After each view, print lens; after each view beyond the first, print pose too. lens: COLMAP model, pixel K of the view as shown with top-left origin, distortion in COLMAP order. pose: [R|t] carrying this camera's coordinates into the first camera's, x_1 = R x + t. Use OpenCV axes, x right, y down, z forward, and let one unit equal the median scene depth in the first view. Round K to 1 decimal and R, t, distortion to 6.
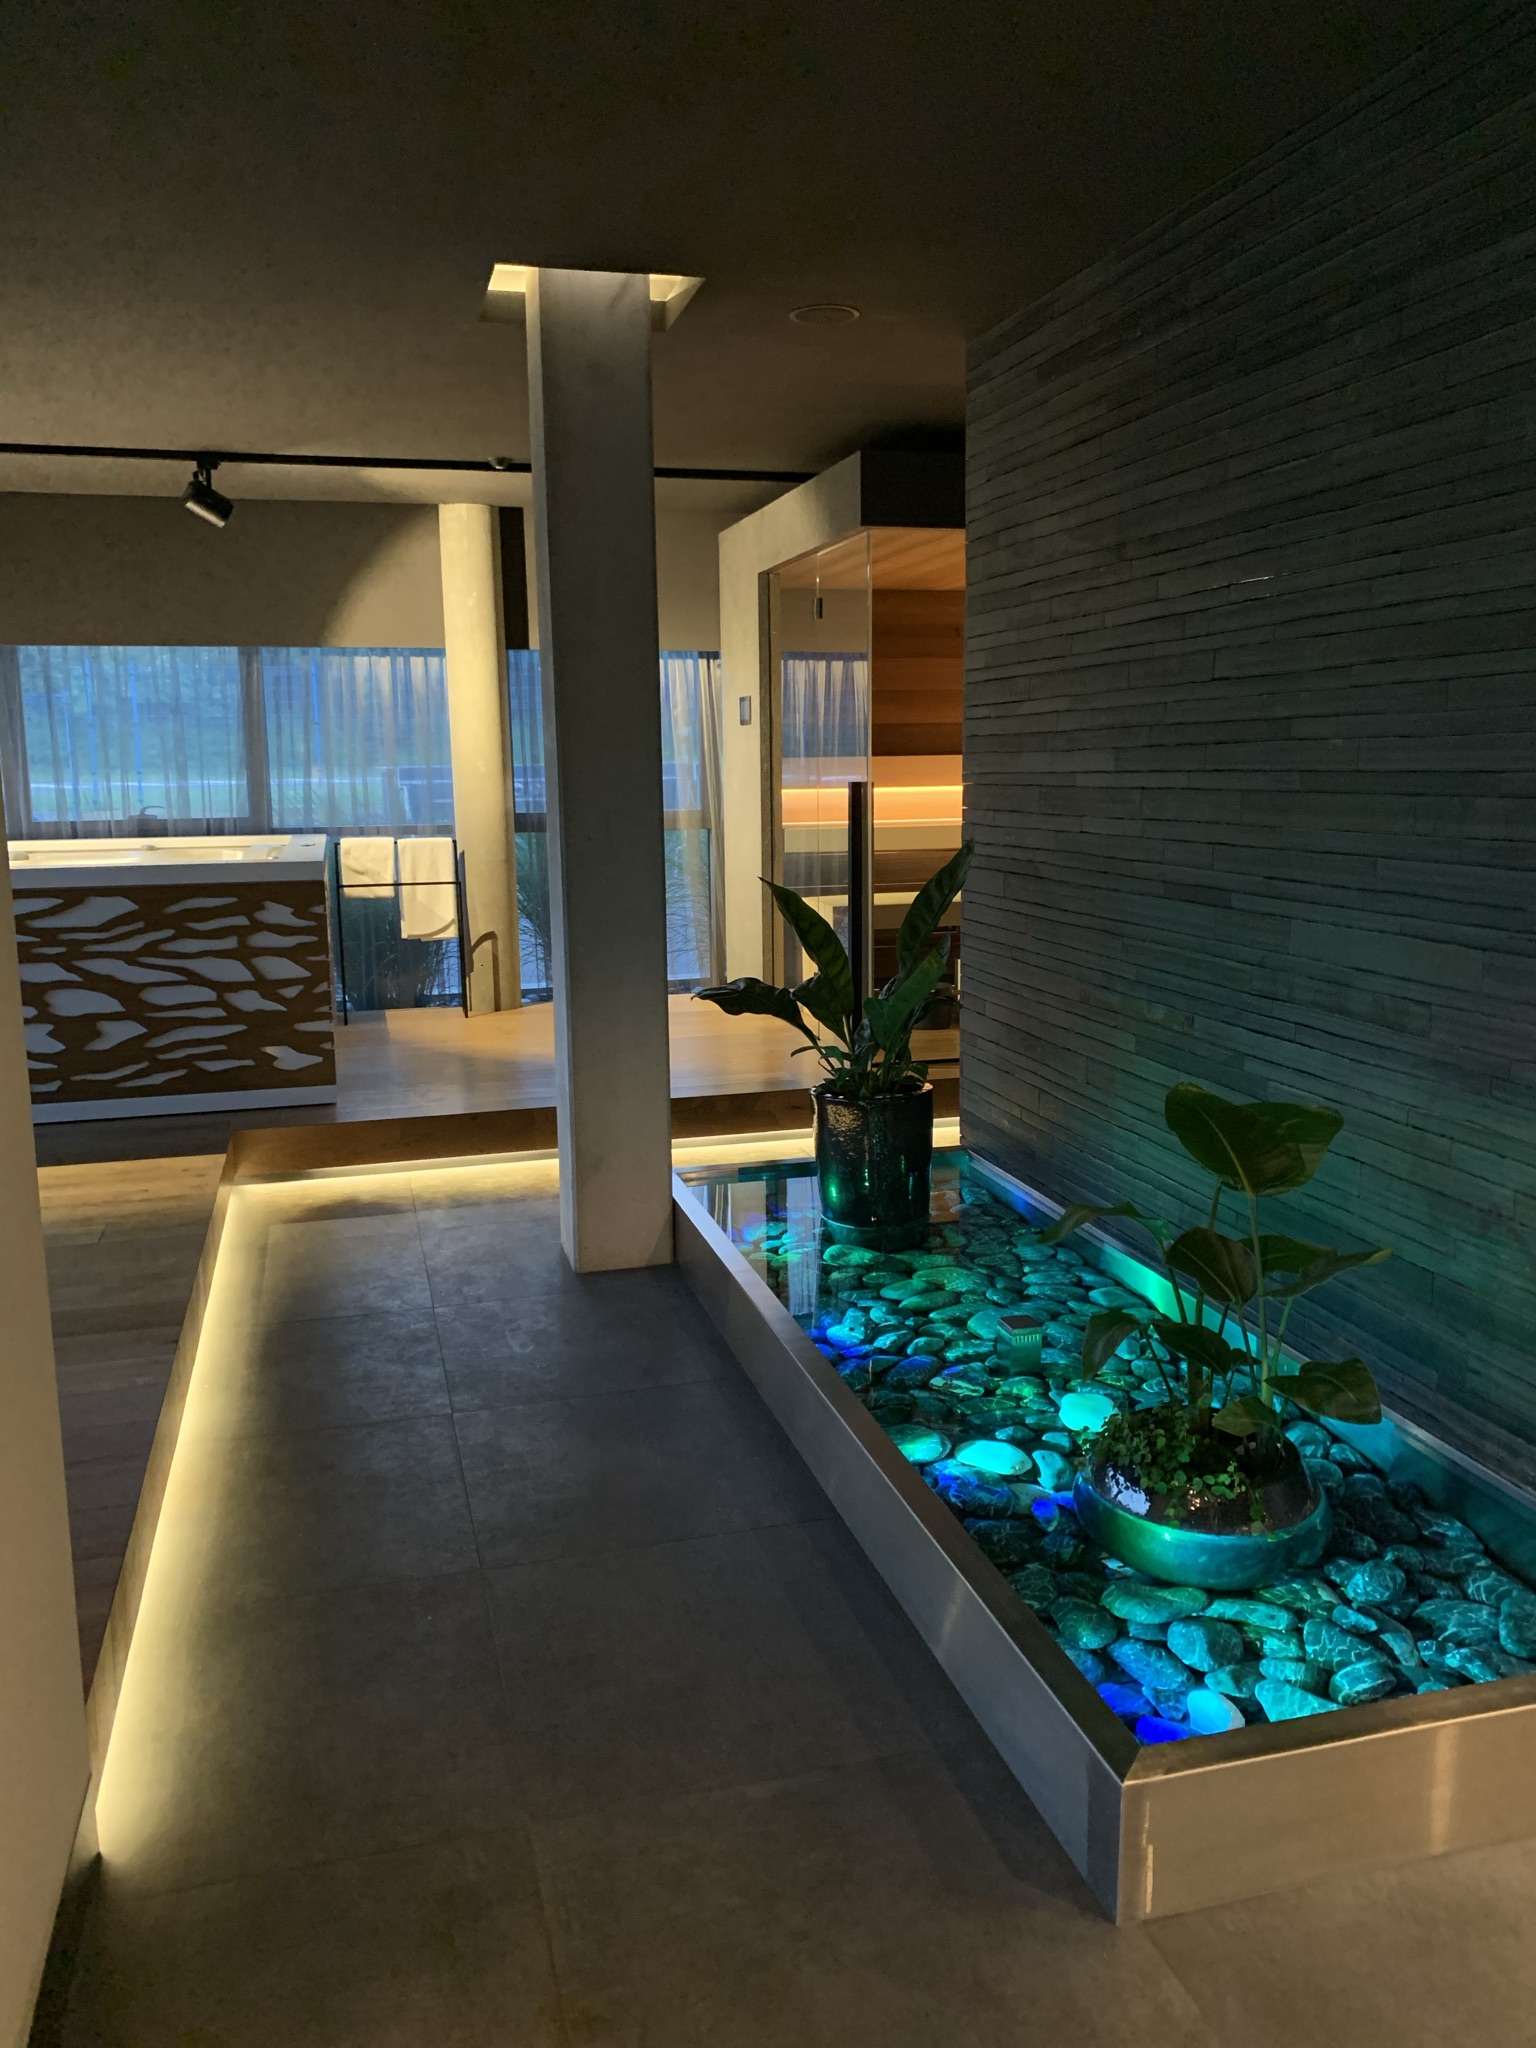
lens RADIAL K [[1559.8, 0, 768.0], [0, 1559.8, 1024.0], [0, 0, 1]] dist [0.062619, -0.078912]
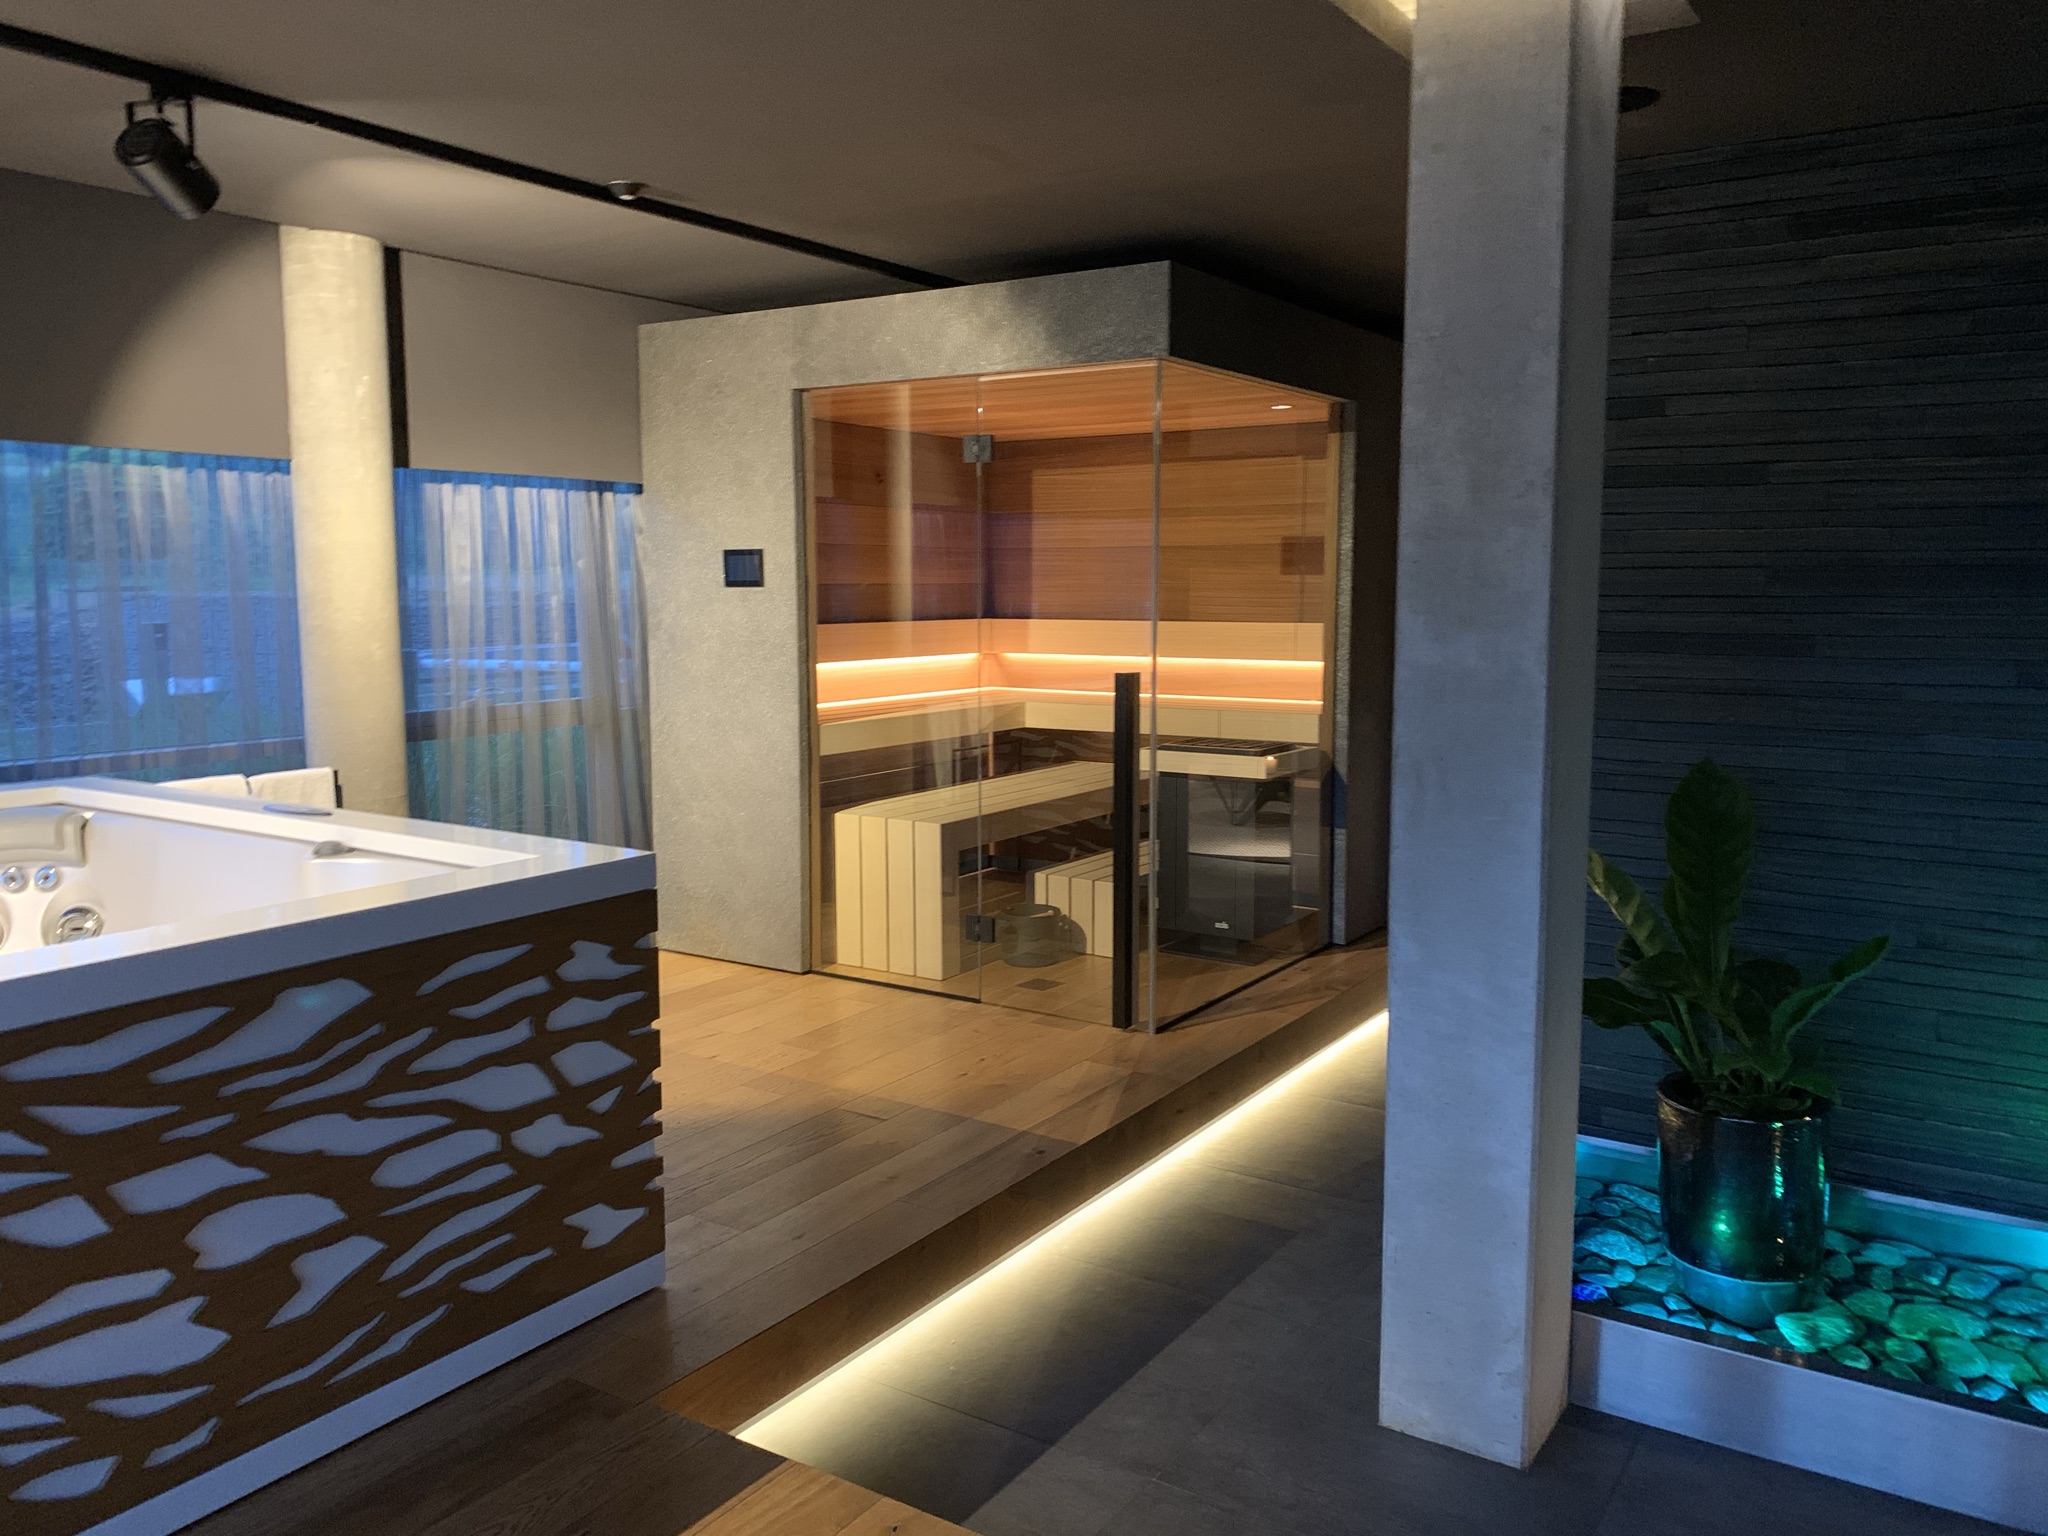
lens RADIAL K [[1570.2, 0, 1024.0], [0, 1570.2, 768.0], [0, 0, 1]] dist [0.045436, -0.000739]
pose [[0.746631, -0.066416, 0.661915, -0.555128], [0.101306, 0.994750, -0.014460, -0.113424], [-0.657479, 0.077852, 0.749440, 0.493406]]
